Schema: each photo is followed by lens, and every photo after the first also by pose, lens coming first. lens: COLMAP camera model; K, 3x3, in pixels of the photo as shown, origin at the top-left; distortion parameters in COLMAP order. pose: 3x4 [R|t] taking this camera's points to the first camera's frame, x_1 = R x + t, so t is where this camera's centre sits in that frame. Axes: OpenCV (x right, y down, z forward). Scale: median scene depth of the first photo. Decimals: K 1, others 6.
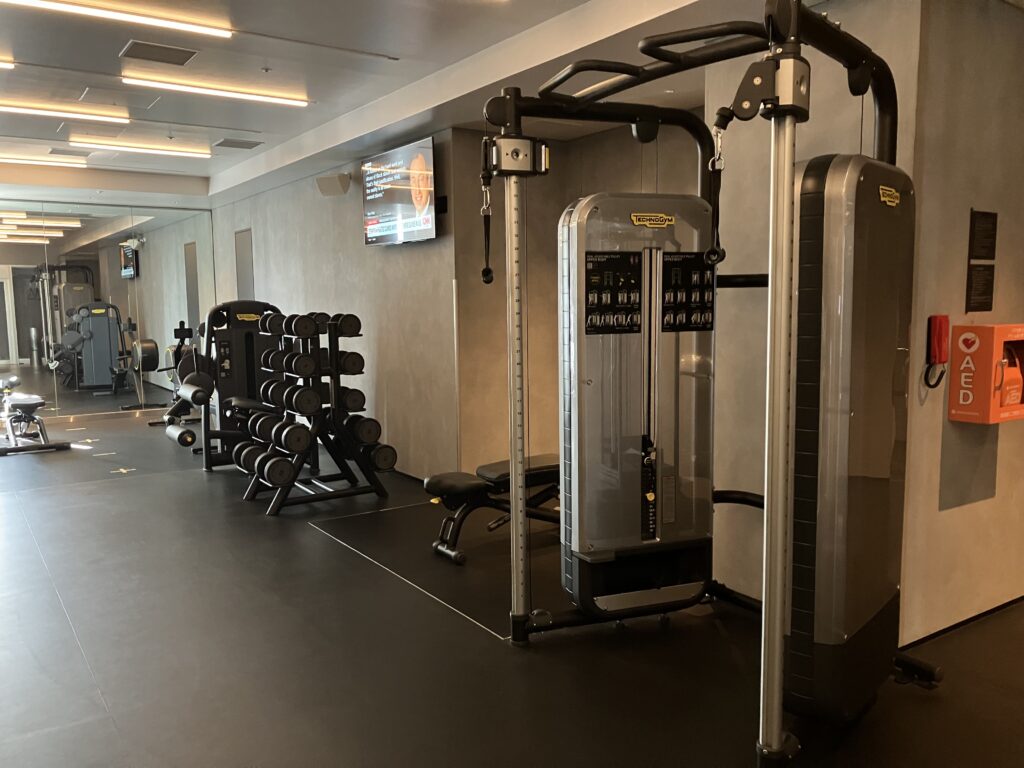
lens RADIAL K [[839.4, 0, 512.0], [0, 839.4, 384.0], [0, 0, 1]] dist [0.049068, -0.238517]
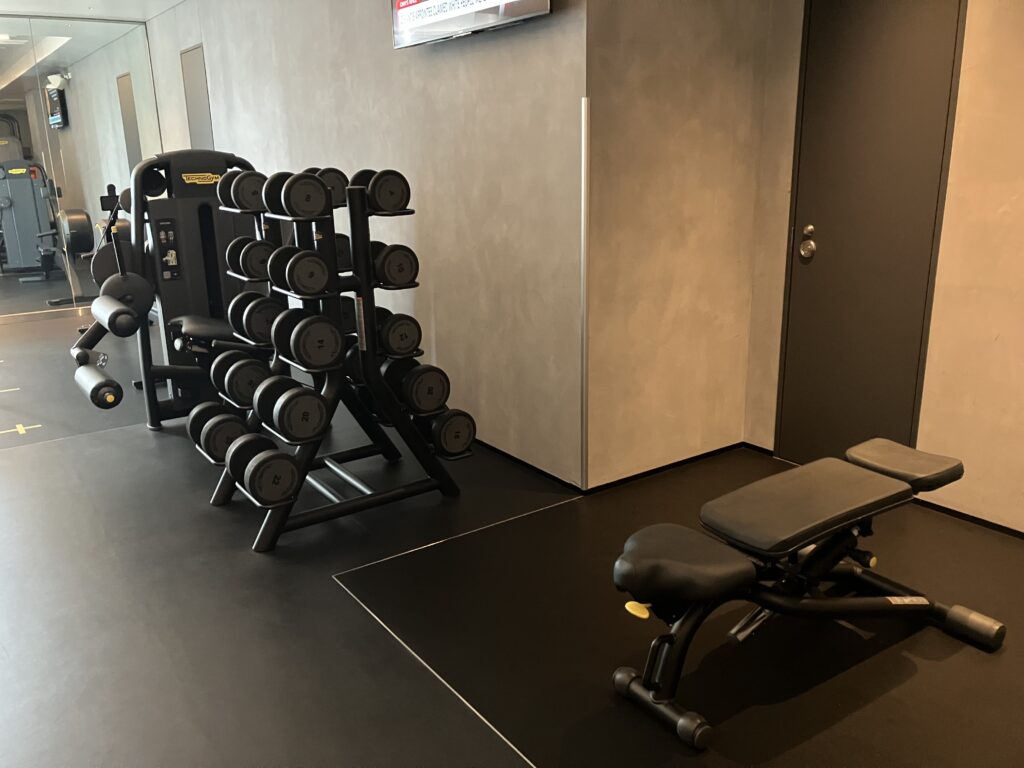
lens RADIAL K [[834.7, 0, 476.7], [0, 834.7, 385.2], [0, 0, 1]] dist [0.043509, -0.077519]
pose [[0.999807, -0.012272, -0.015361, -0.115475], [0.014697, 0.985455, 0.169302, -0.034172], [0.013060, -0.169495, 0.985445, 0.409160]]
